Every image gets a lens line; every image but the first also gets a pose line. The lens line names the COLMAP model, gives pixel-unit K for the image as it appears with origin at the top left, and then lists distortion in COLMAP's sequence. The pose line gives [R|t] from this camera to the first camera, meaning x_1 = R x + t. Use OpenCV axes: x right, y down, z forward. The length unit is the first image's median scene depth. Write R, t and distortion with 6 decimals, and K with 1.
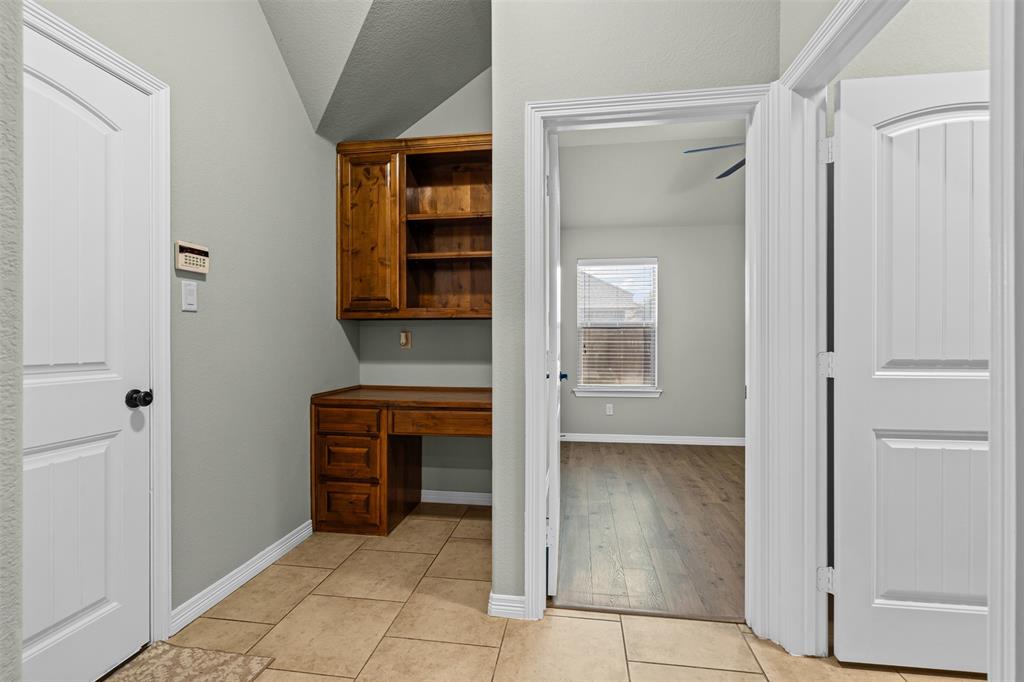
lens RADIAL K [[471.4, 0, 511.2], [0, 471.4, 342.7], [0, 0, 1]] dist [-0.003130, 0.001069]
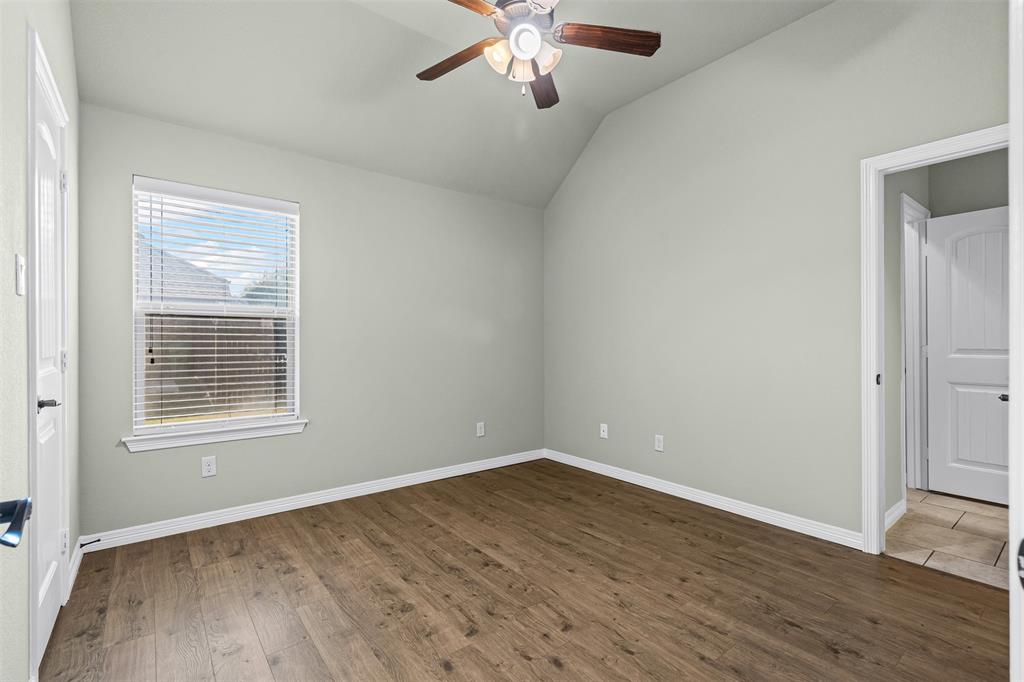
lens RADIAL K [[471.4, 0, 515.7], [0, 471.4, 343.1], [0, 0, 1]] dist [-0.003130, 0.001069]
pose [[0.690038, -0.002562, 0.723769, 0.062084], [0.002366, 0.999996, 0.001284, -0.000050], [-0.723769, 0.000827, 0.690042, 0.379447]]
